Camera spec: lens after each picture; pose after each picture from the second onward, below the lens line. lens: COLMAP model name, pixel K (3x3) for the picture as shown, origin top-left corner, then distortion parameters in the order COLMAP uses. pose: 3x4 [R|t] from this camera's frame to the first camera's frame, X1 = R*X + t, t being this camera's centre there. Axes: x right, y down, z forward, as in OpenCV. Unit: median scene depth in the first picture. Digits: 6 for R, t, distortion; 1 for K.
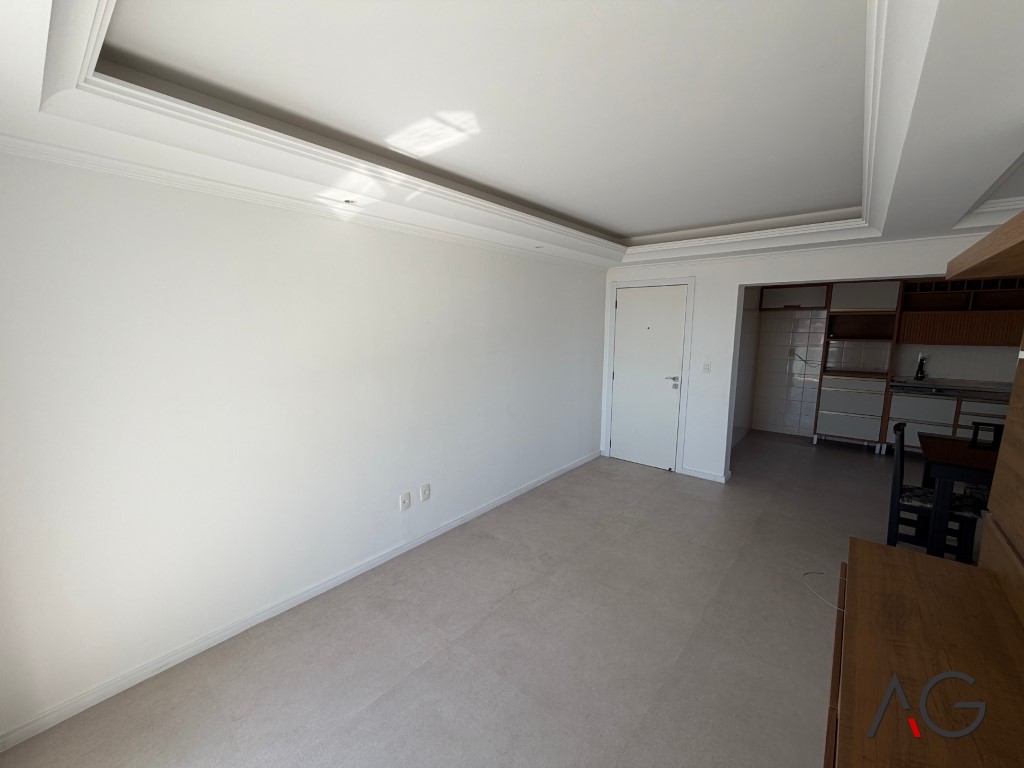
lens RADIAL K [[407.9, 0, 509.2], [0, 407.9, 383.3], [0, 0, 1]] dist [0.001856, -0.000758]
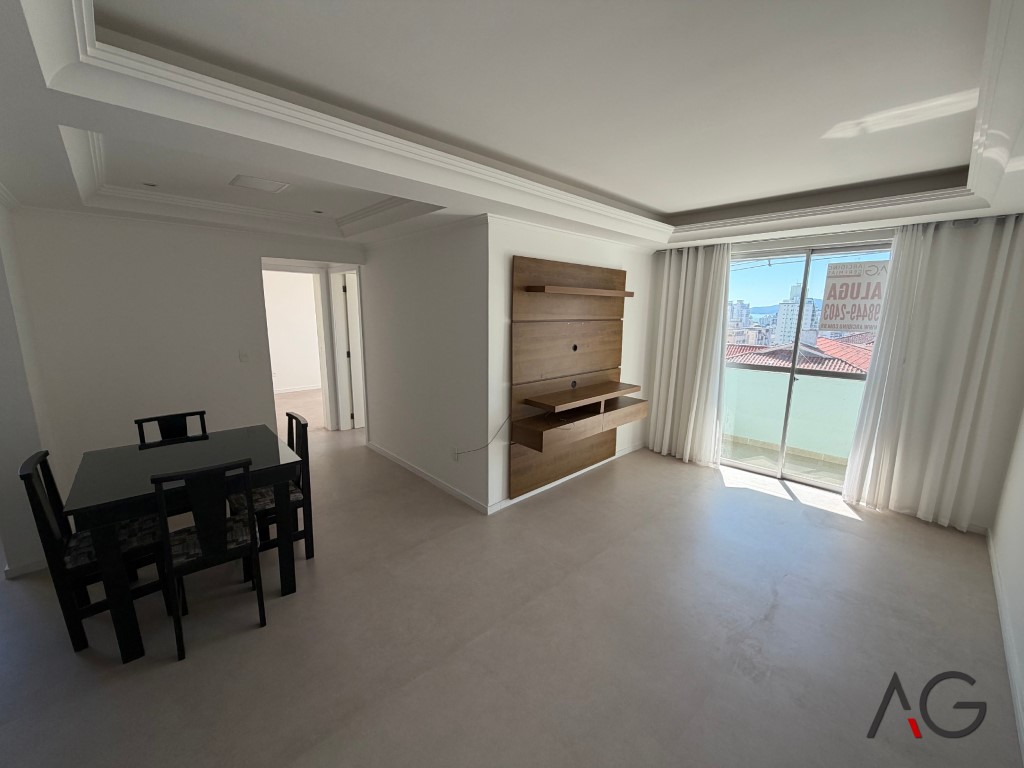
lens RADIAL K [[407.9, 0, 509.9], [0, 407.9, 381.7], [0, 0, 1]] dist [0.001856, -0.000758]
pose [[-0.994417, -0.030123, 0.101133, 0.236979], [0.003021, 0.949871, 0.312627, -0.125039], [-0.105481, 0.311187, -0.944477, 0.855067]]
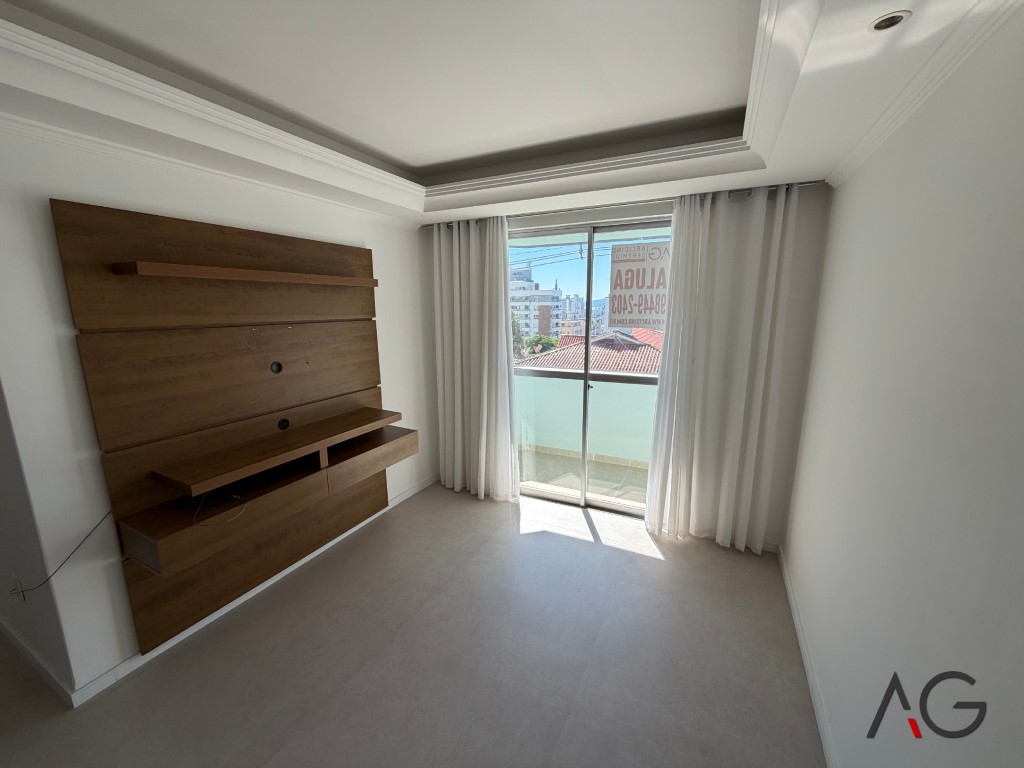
lens RADIAL K [[407.9, 0, 510.6], [0, 407.9, 381.5], [0, 0, 1]] dist [0.001856, -0.000758]
pose [[-0.969924, 0.047499, -0.238730, 0.051485], [-0.031724, 0.947741, 0.317459, -0.092392], [0.241333, 0.315485, -0.917730, 0.621097]]
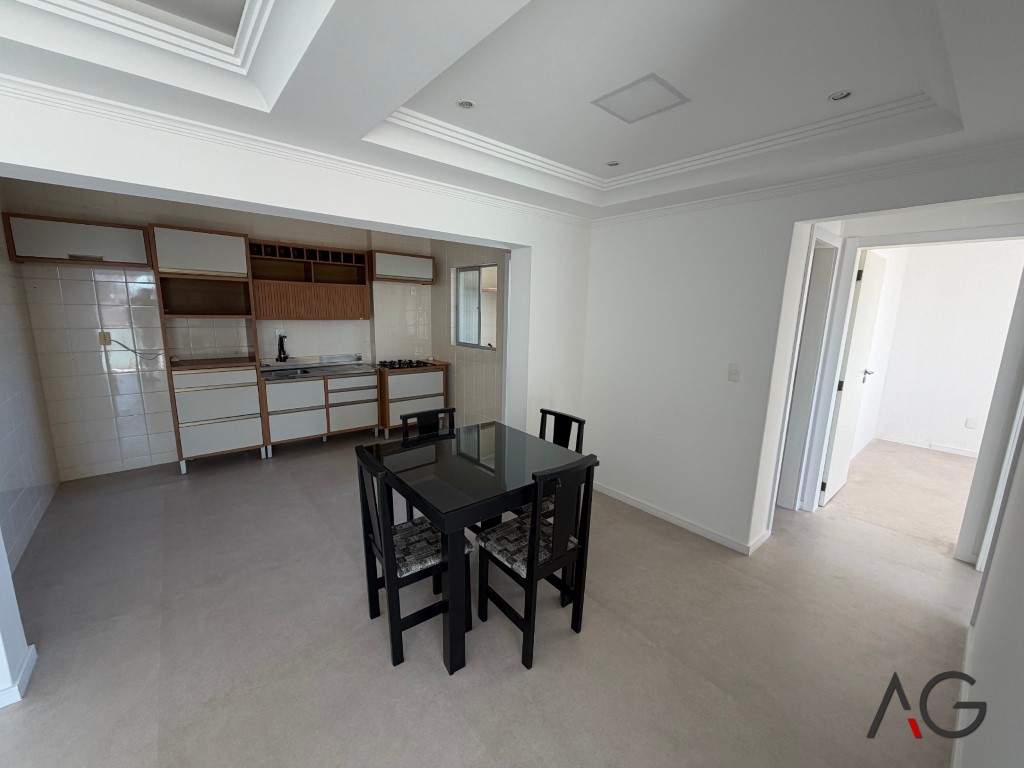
lens RADIAL K [[407.9, 0, 508.8], [0, 407.9, 383.9], [0, 0, 1]] dist [0.001856, -0.000758]
pose [[0.166033, -0.176712, 0.970158, 0.236855], [0.117734, 0.980328, 0.158416, -0.042516], [-0.979067, 0.087918, 0.183572, 0.379888]]
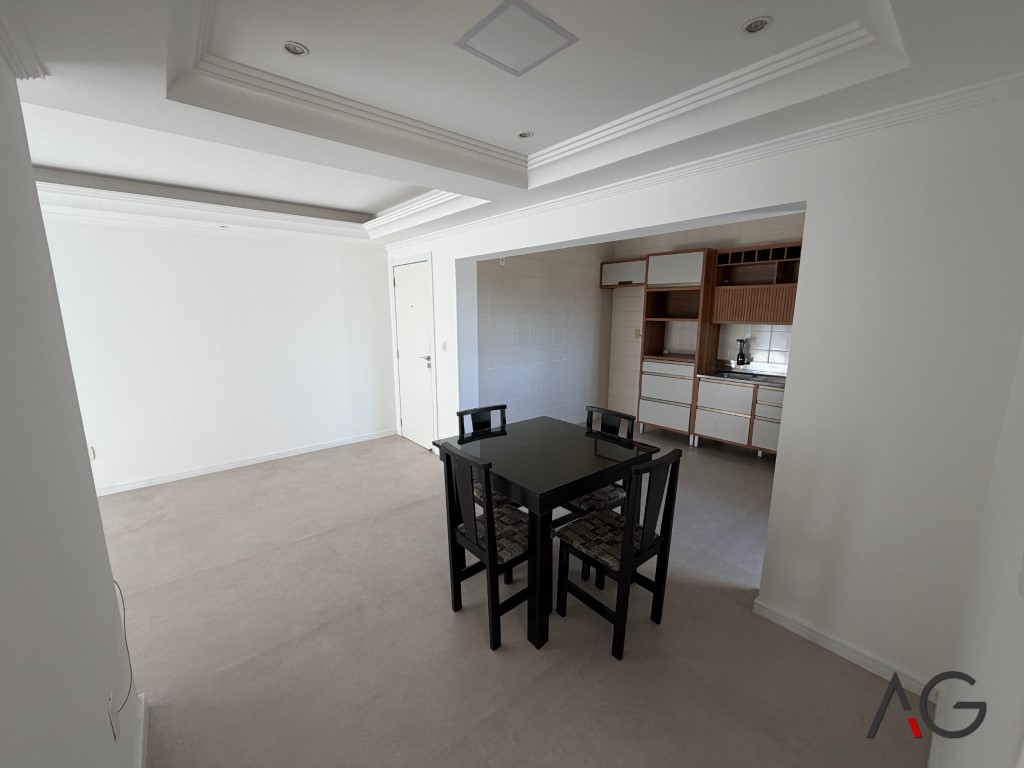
lens RADIAL K [[407.9, 0, 506.8], [0, 407.9, 383.2], [0, 0, 1]] dist [0.001856, -0.000758]
pose [[0.987682, 0.023240, -0.154737, 0.652339], [-0.017379, 0.999083, 0.039124, 0.006415], [0.155505, -0.035952, 0.987181, 0.051425]]
